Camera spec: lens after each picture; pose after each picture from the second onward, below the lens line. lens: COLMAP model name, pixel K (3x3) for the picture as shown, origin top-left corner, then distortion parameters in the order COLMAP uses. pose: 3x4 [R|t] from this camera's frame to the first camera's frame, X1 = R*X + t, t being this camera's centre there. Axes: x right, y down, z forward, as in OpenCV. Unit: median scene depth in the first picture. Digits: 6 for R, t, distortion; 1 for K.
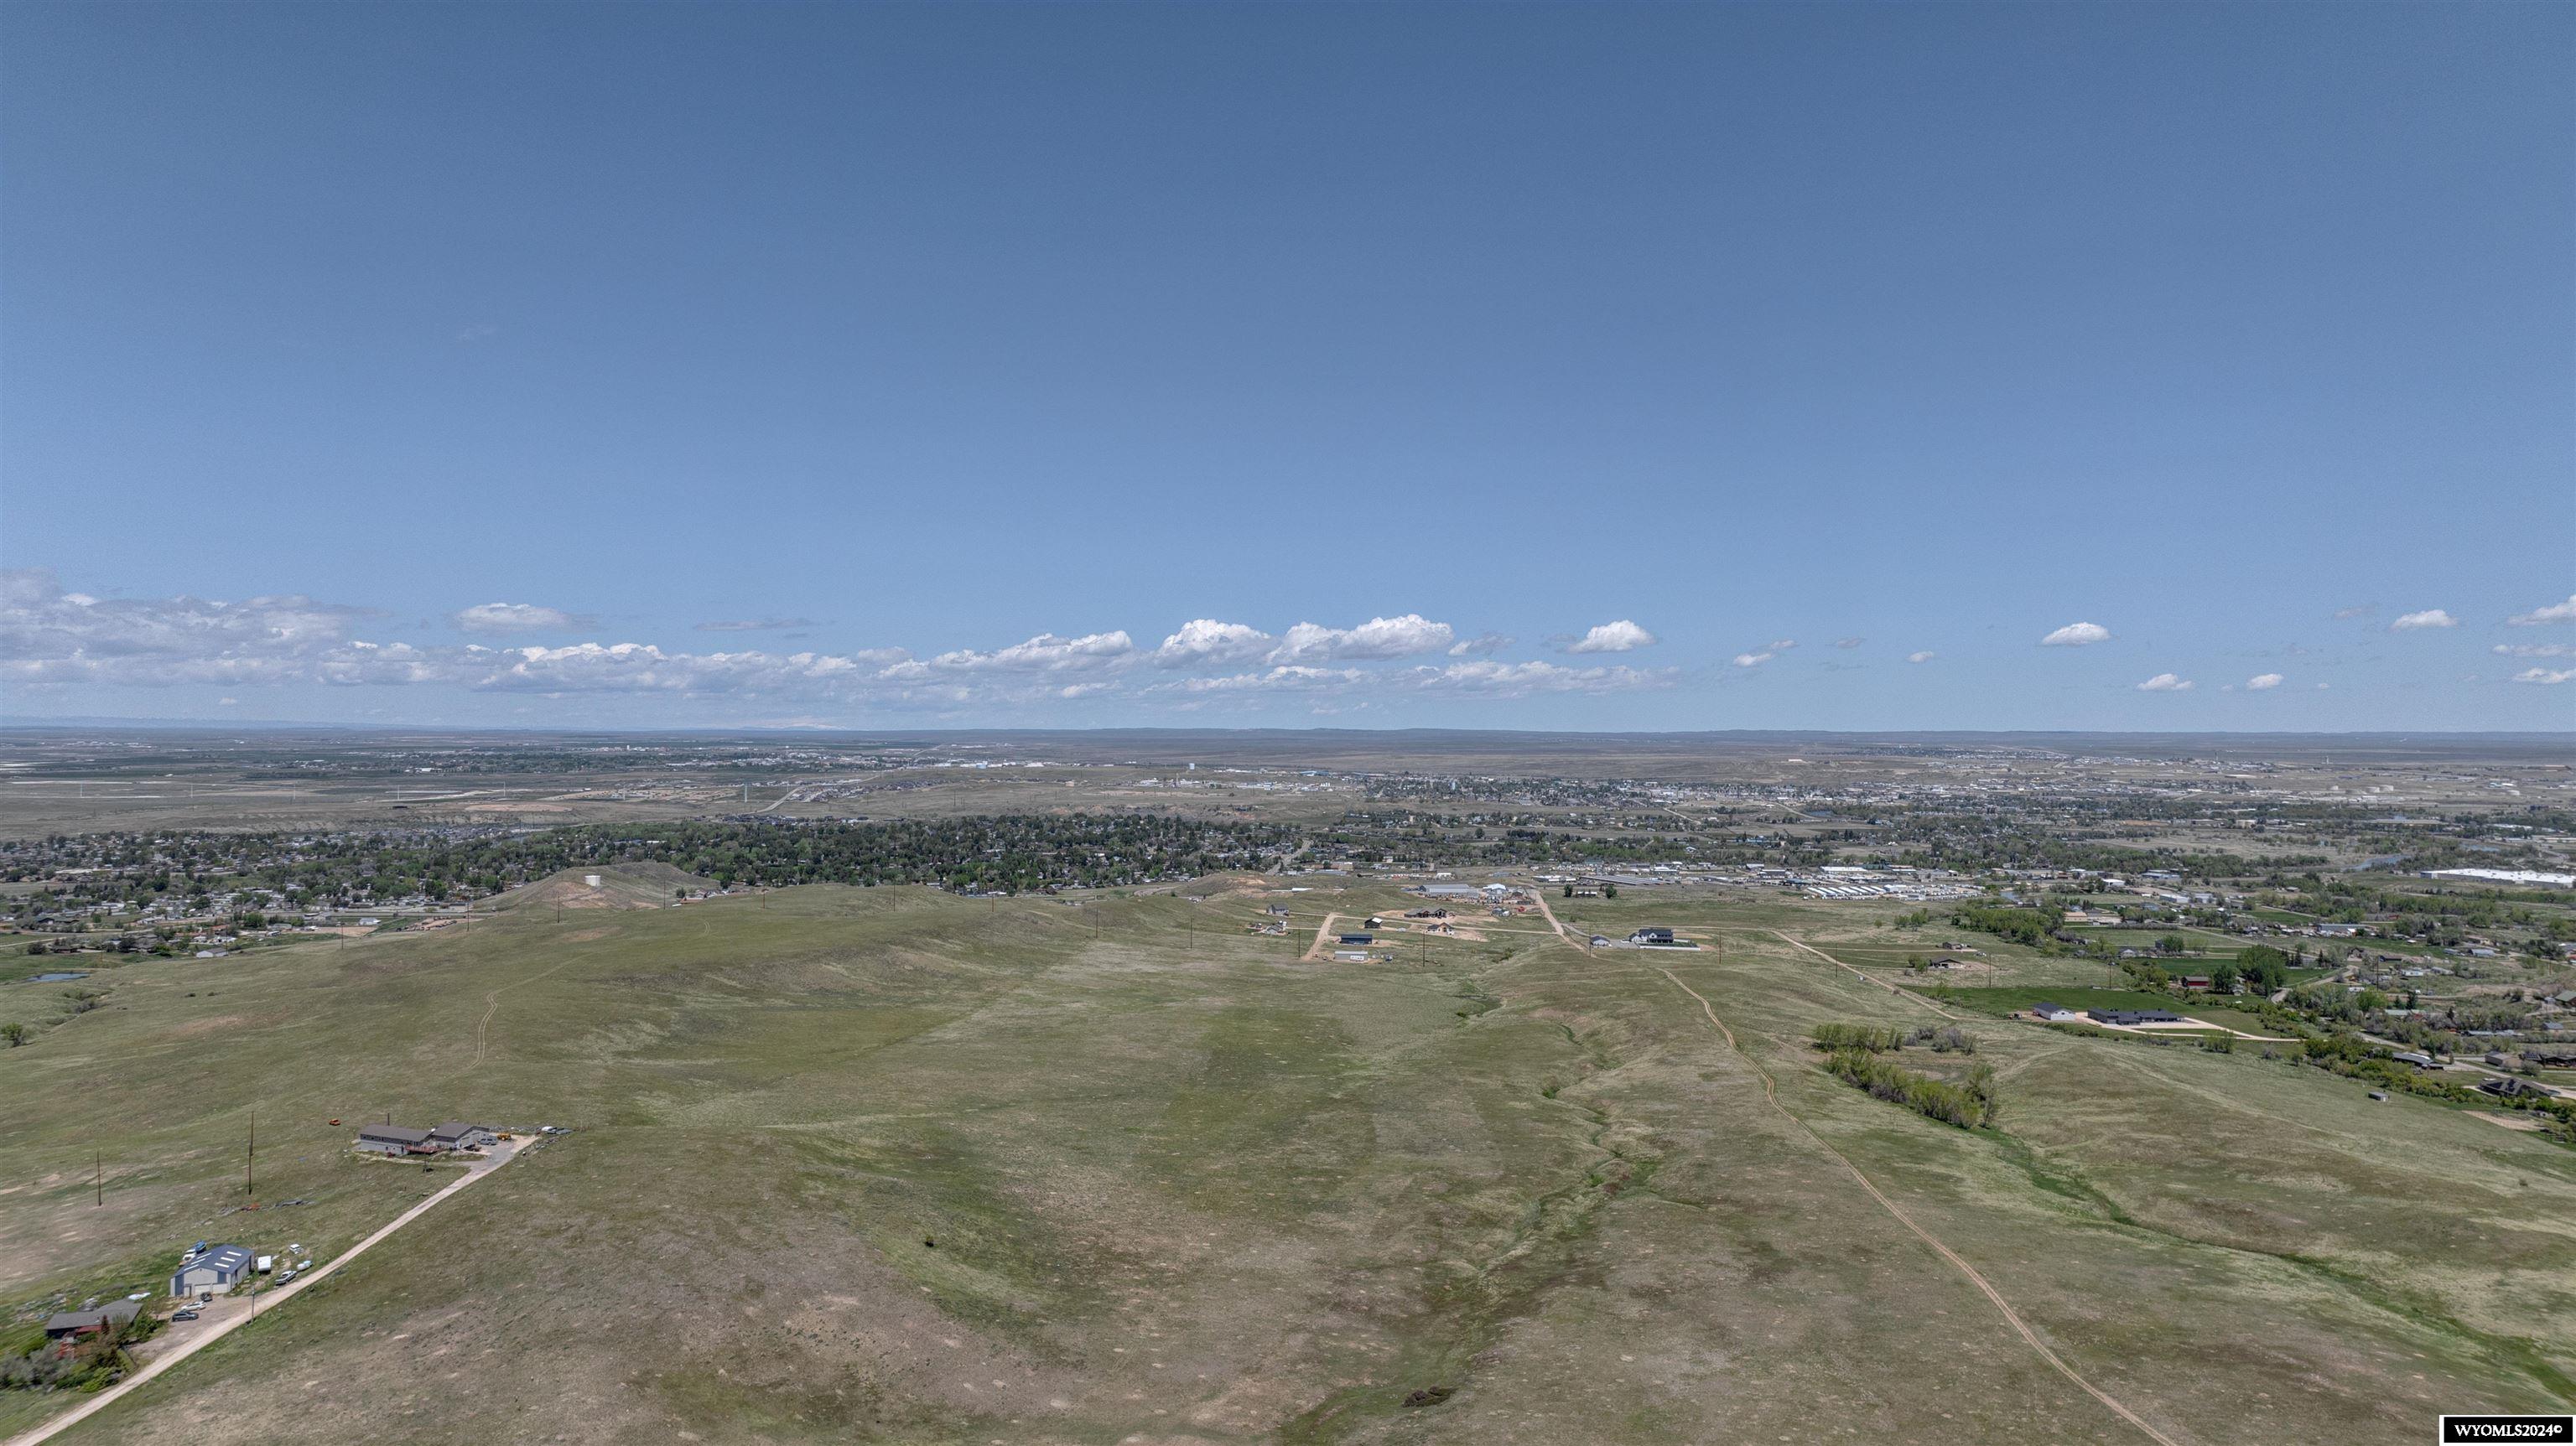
lens RADIAL K [[1814.0, 0, 1288.0], [0, 1814.0, 723.0], [0, 0, 1]] dist [-0.013542, -0.009891]
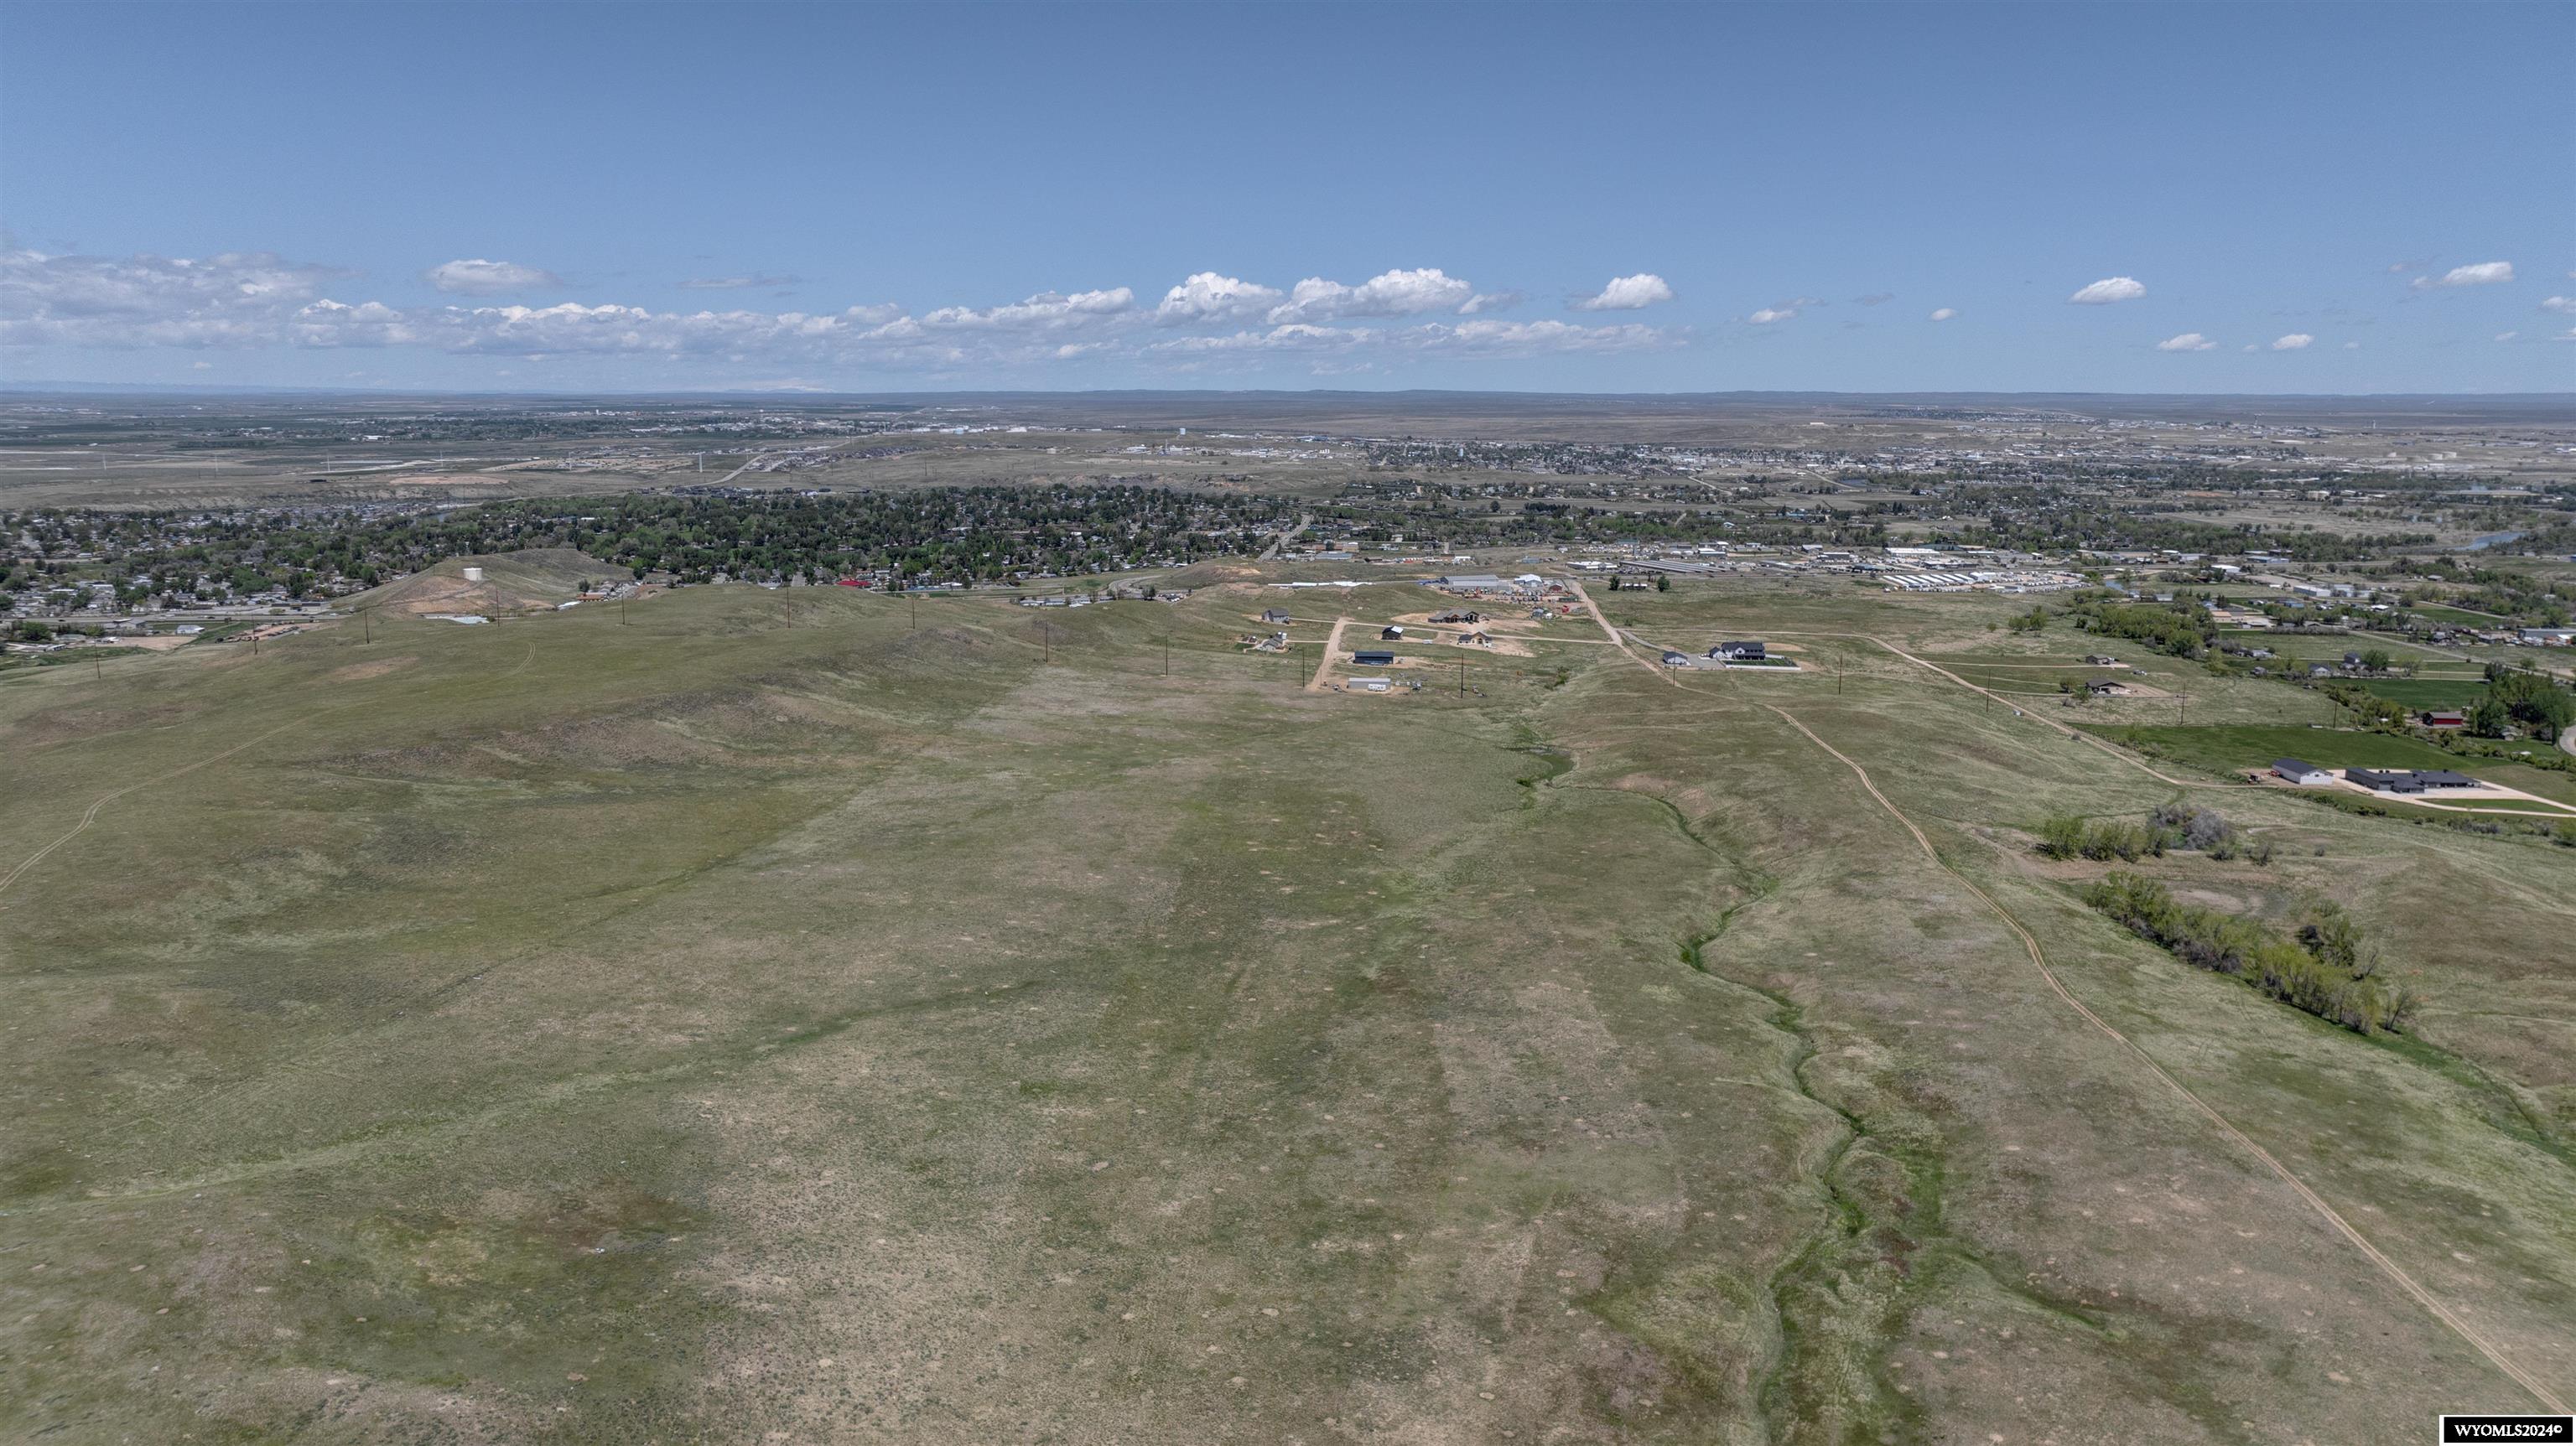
lens RADIAL K [[1814.6, 0, 1288.0], [0, 1814.6, 723.0], [0, 0, 1]] dist [-0.016697, 0.000963]
pose [[0.999996, -0.001833, 0.002017, -0.000778], [0.001432, 0.983000, 0.183598, 0.000037], [-0.002319, -0.183594, 0.982999, 0.074855]]
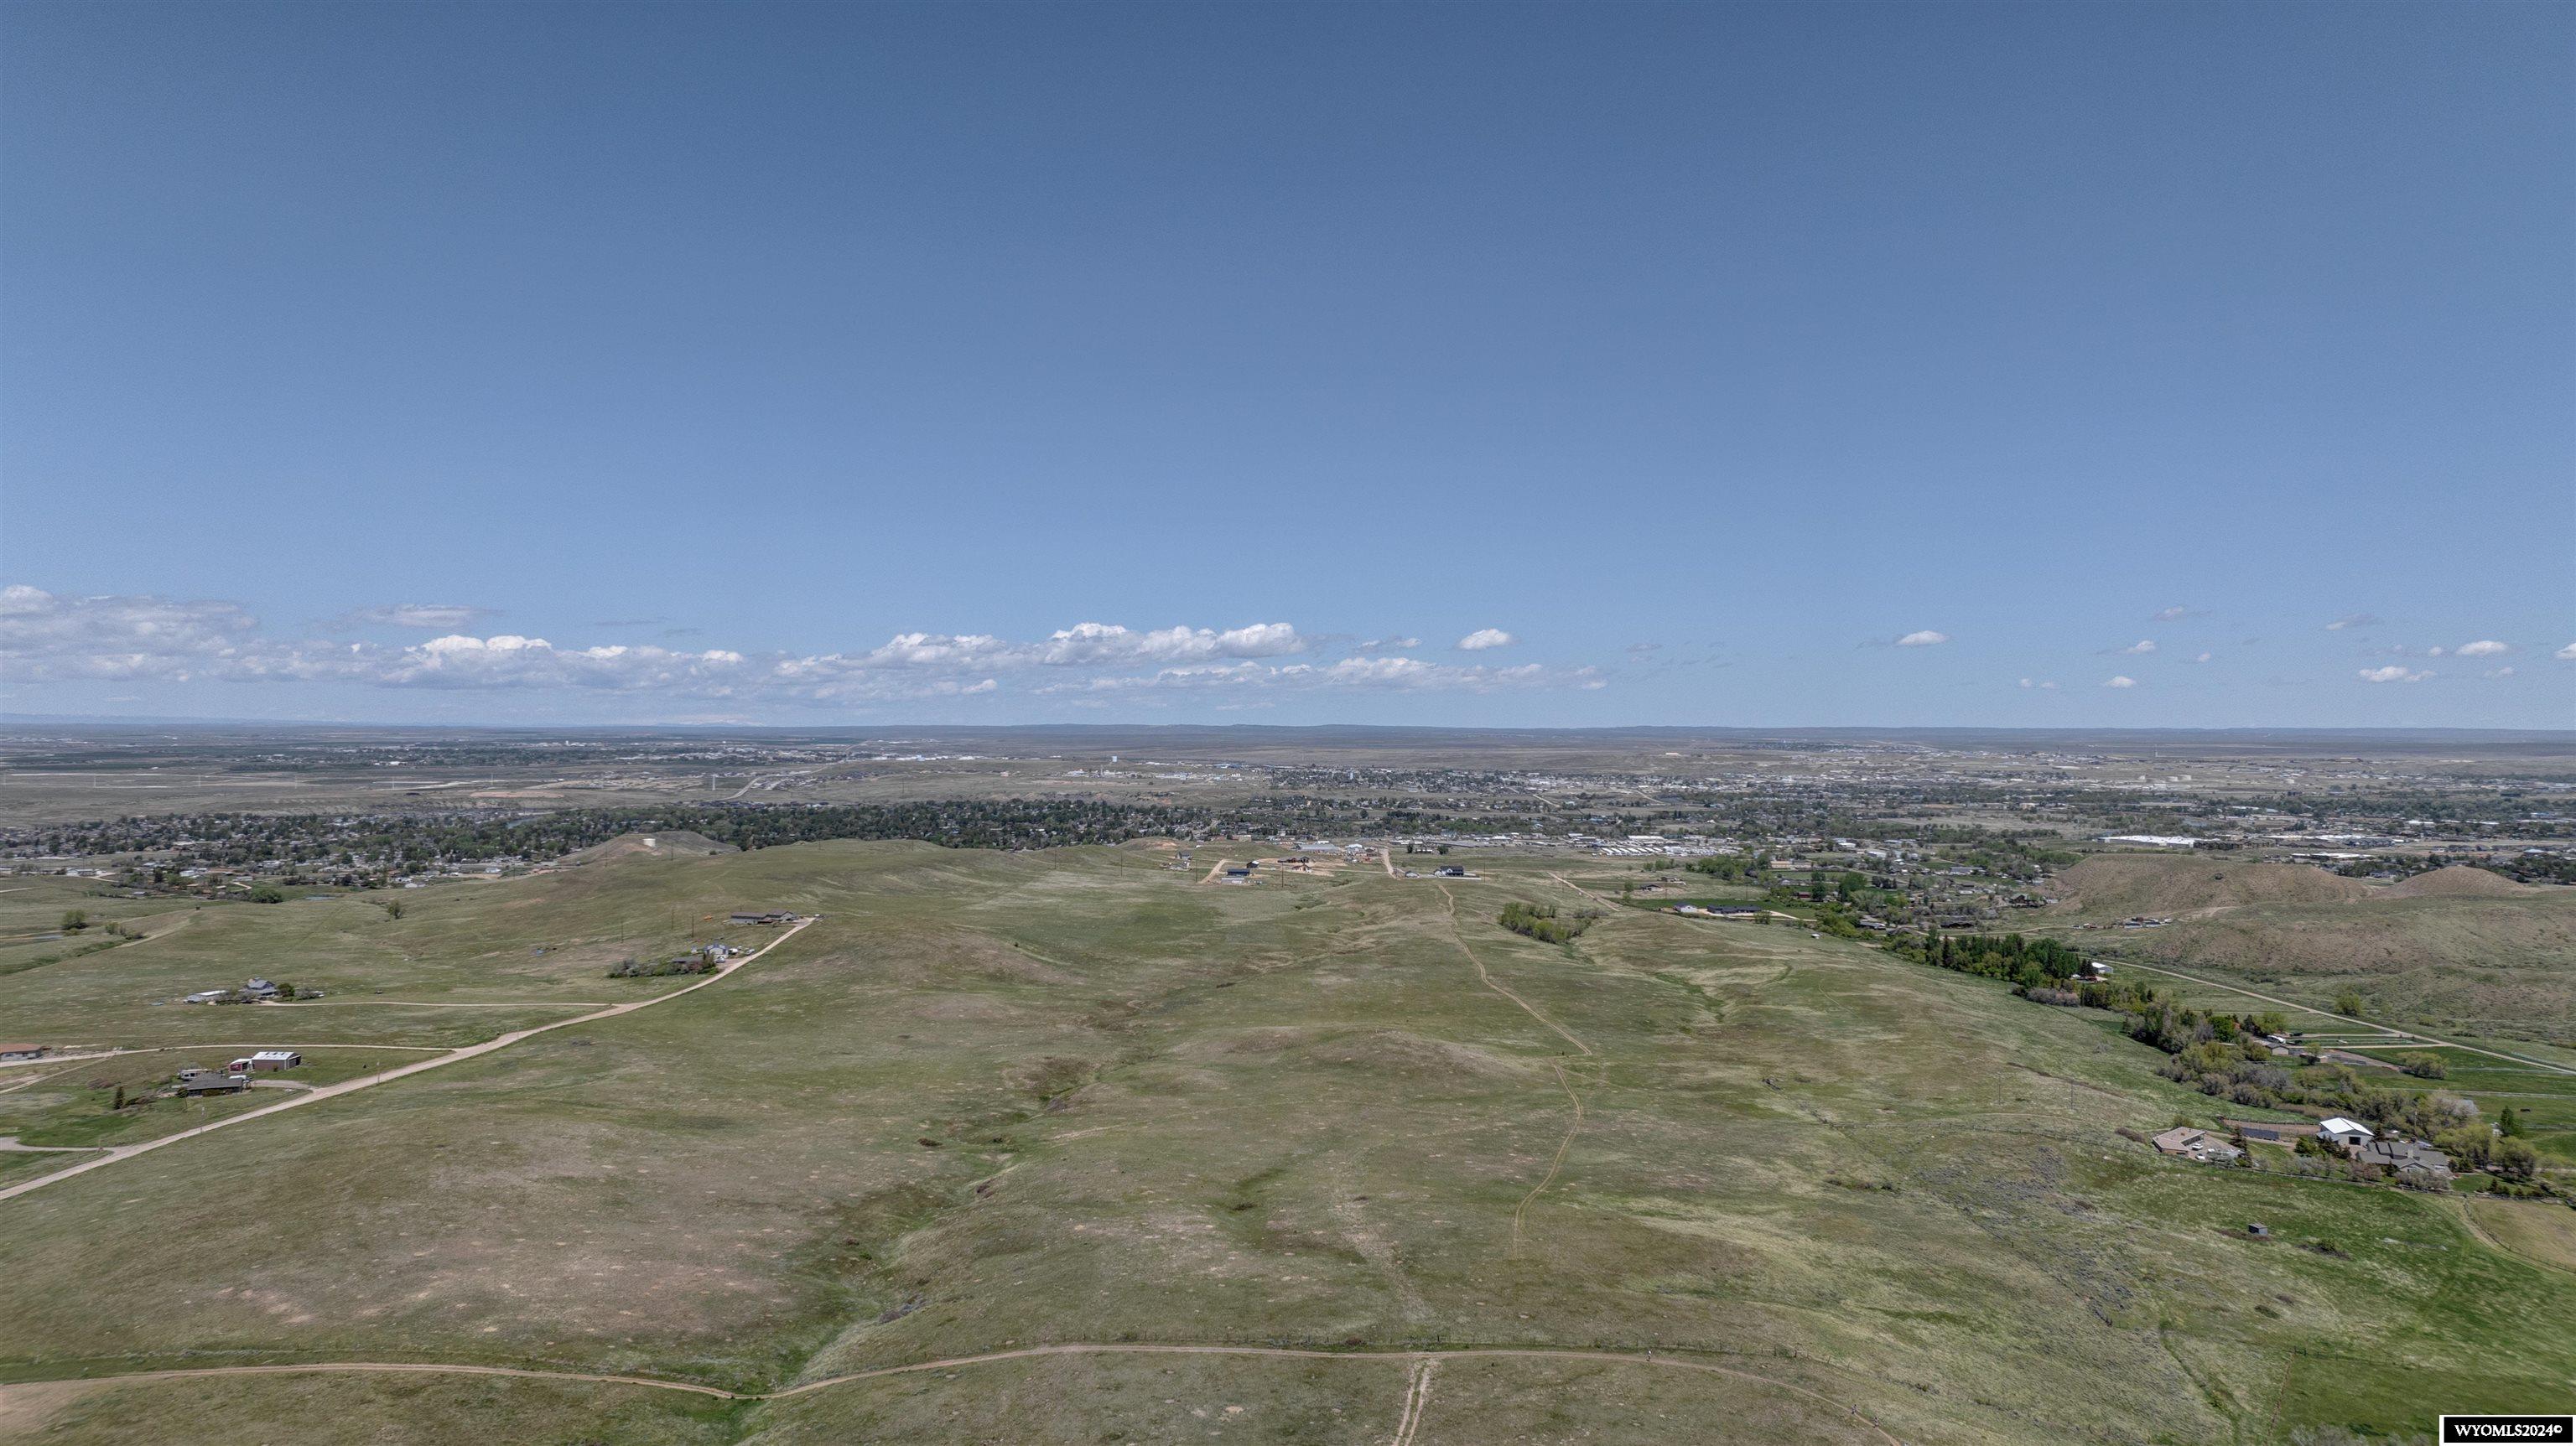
lens RADIAL K [[1811.9, 0, 1289.0], [0, 1811.9, 717.5], [0, 0, 1]] dist [-0.017913, 0.002487]
pose [[0.998998, 0.000238, 0.044752, 0.005047], [-0.000190, 0.999999, -0.001063, 0.000089], [-0.044753, 0.001053, 0.998998, -0.149286]]
